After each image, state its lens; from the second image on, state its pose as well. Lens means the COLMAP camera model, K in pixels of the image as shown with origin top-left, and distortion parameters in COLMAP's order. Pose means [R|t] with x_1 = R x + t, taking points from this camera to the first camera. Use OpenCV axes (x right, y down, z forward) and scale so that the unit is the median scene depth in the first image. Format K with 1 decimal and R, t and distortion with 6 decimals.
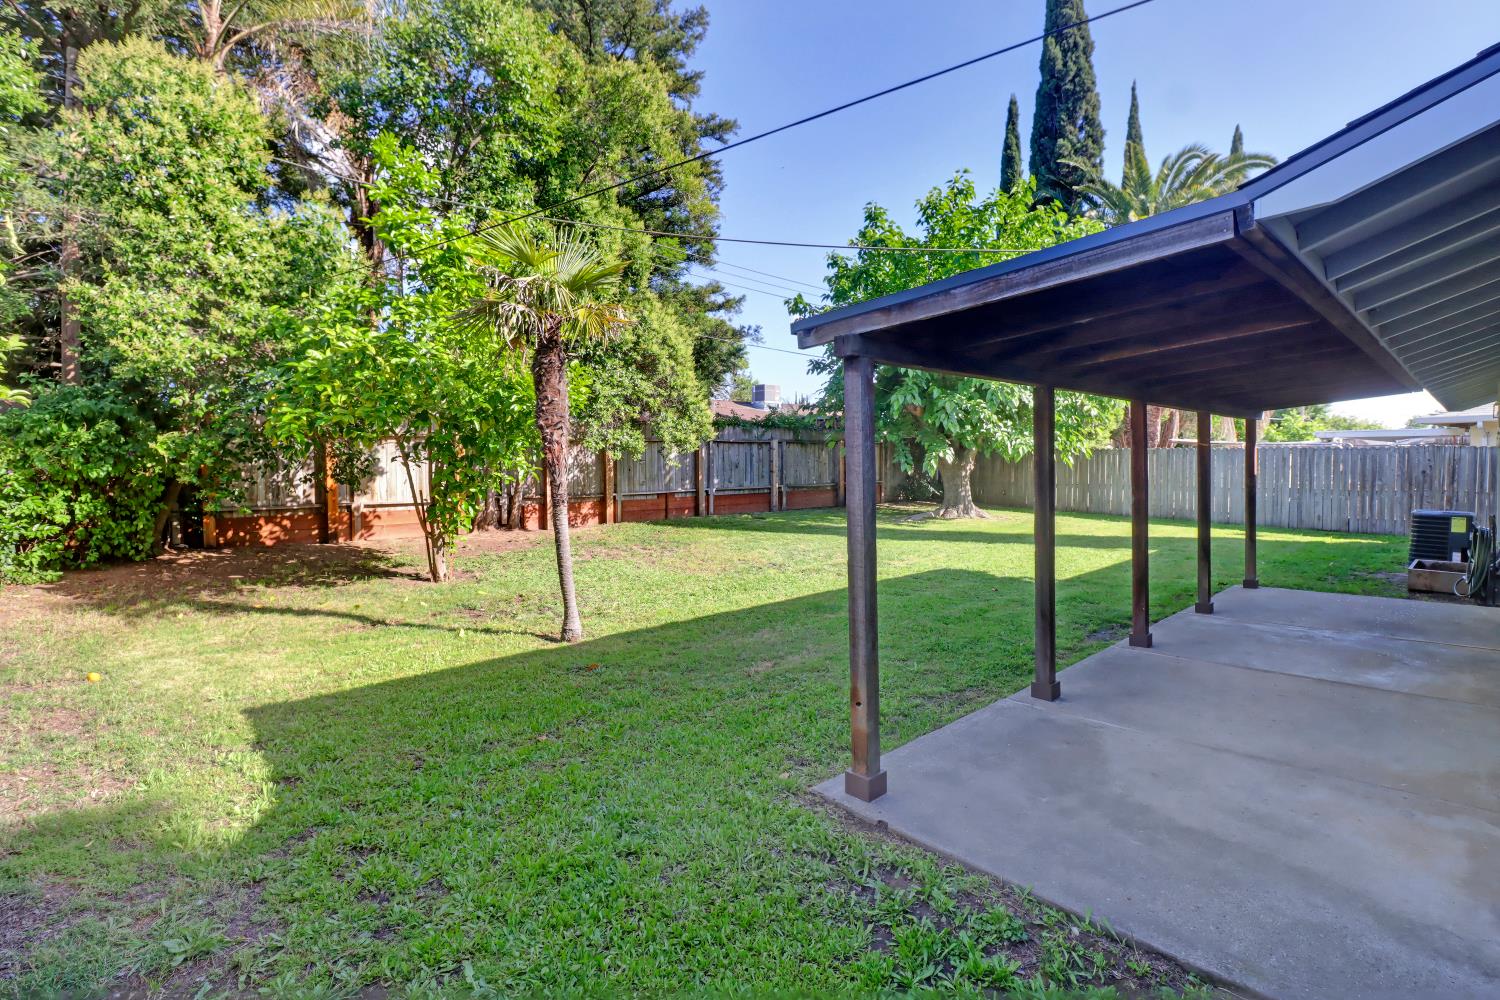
lens RADIAL K [[663.2, 0, 745.5], [0, 663.2, 477.3], [0, 0, 1]] dist [0.002493, -0.013963]
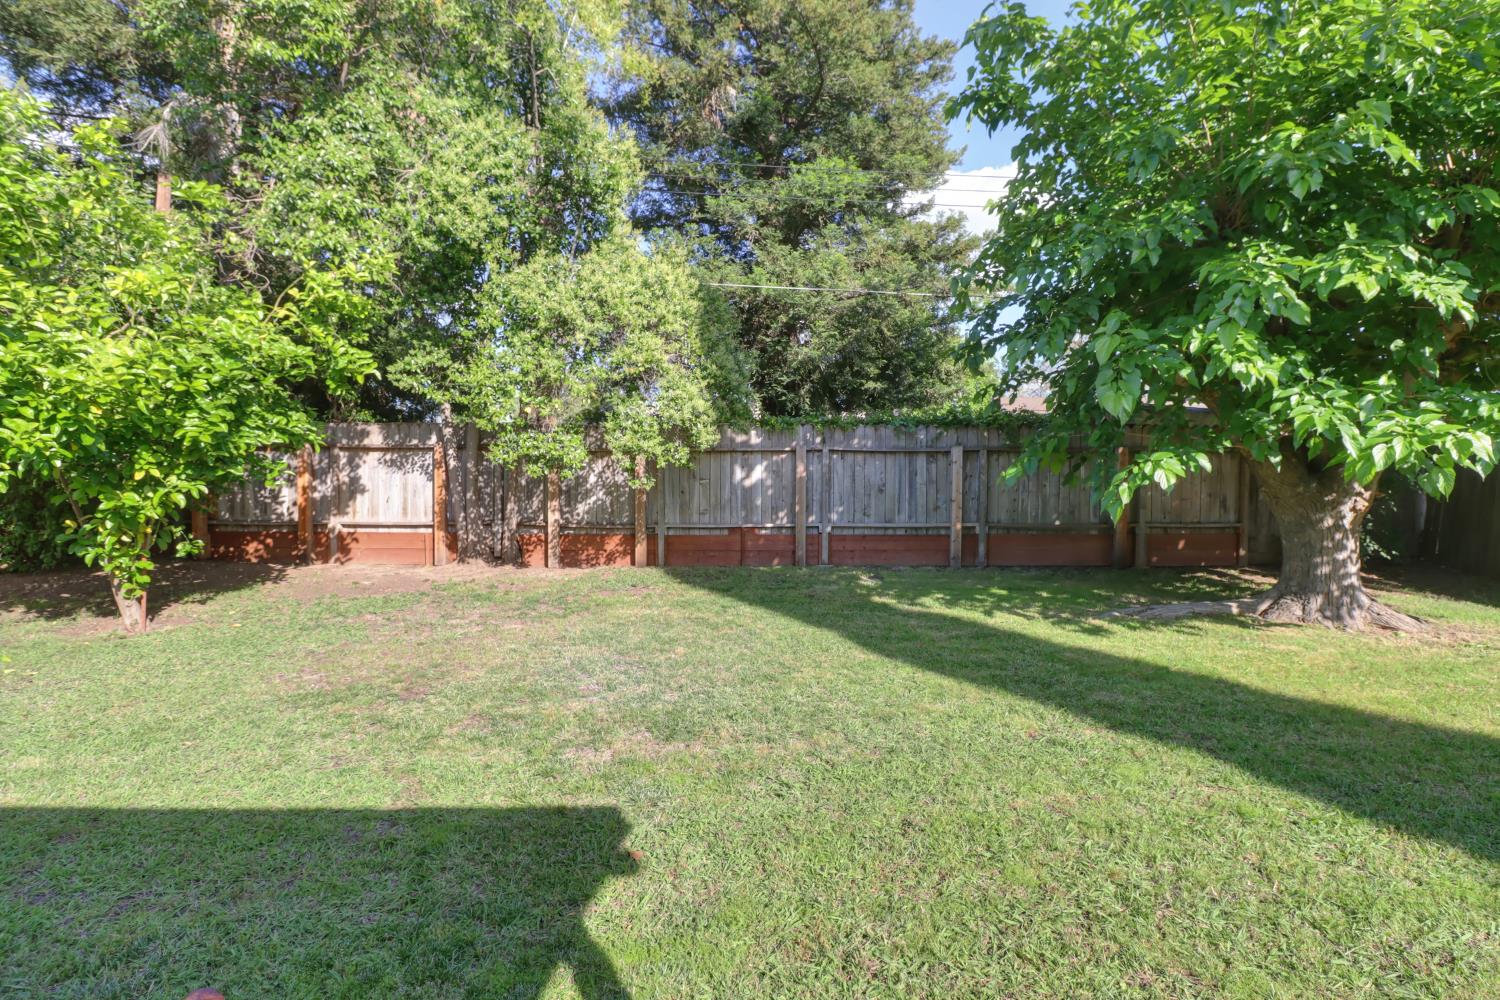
lens RADIAL K [[663.2, 0, 745.5], [0, 663.2, 477.3], [0, 0, 1]] dist [0.002493, -0.013963]
pose [[0.780760, 0.008004, -0.624780, 0.336799], [-0.024468, 0.999543, -0.017772, -0.017577], [0.624352, 0.029163, 0.780599, 0.515202]]
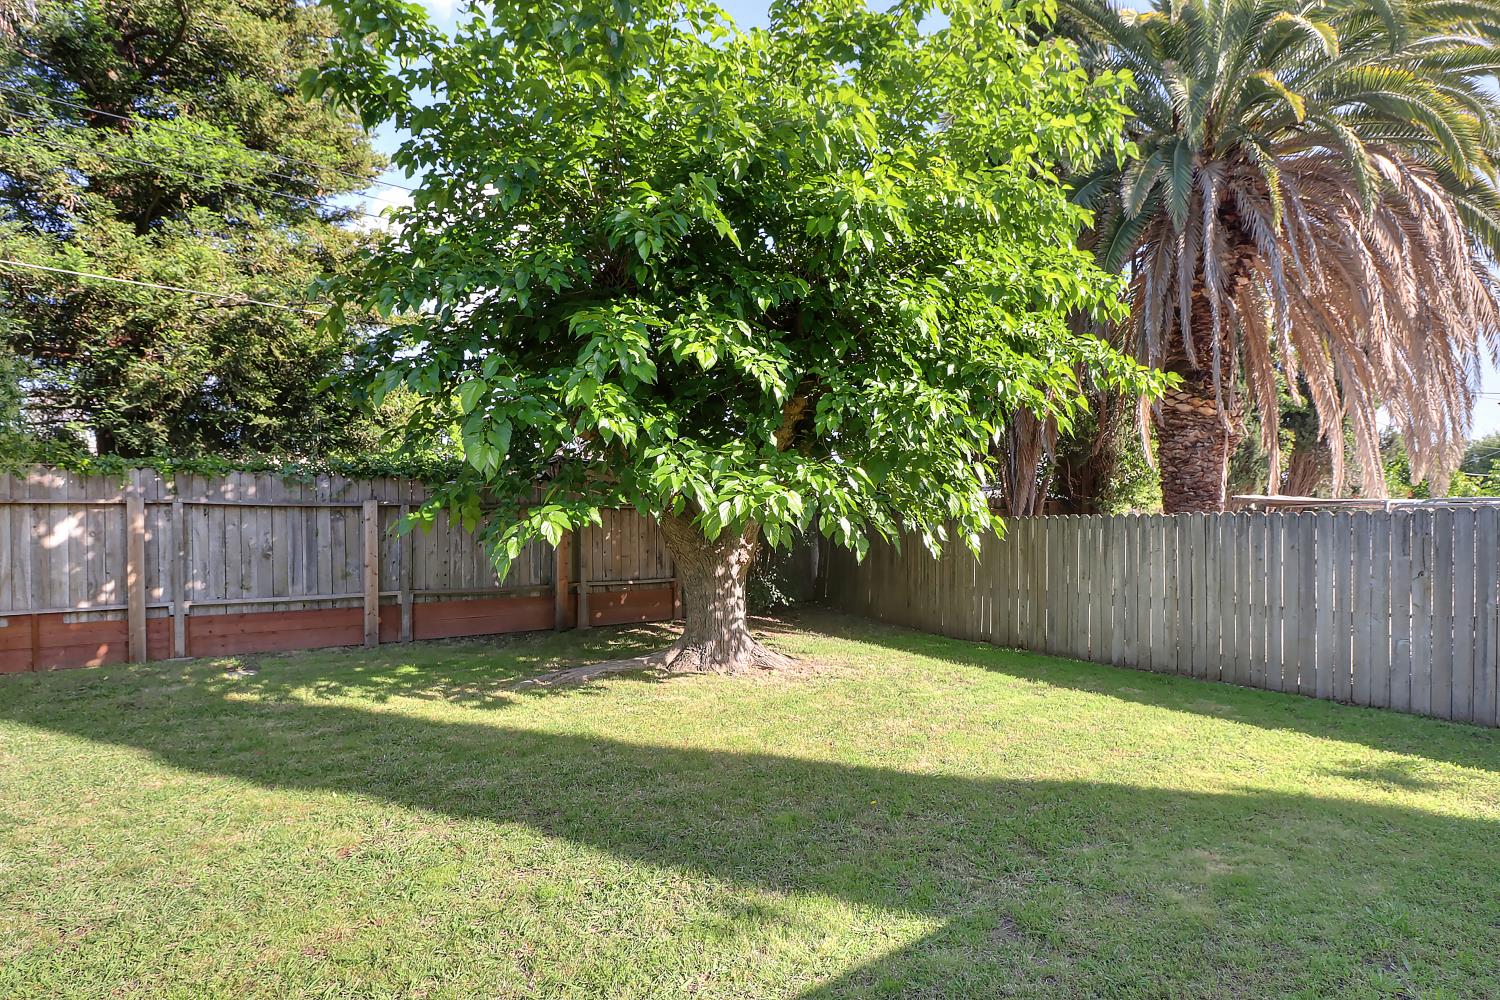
lens RADIAL K [[685.9, 0, 748.4], [0, 685.9, 520.6], [0, 0, 1]] dist [0.001263, -0.015305]
pose [[0.992754, -0.007200, -0.119949, 0.482656], [0.002410, 0.999196, -0.040030, -0.024852], [0.120140, 0.039450, 0.991973, 0.642788]]
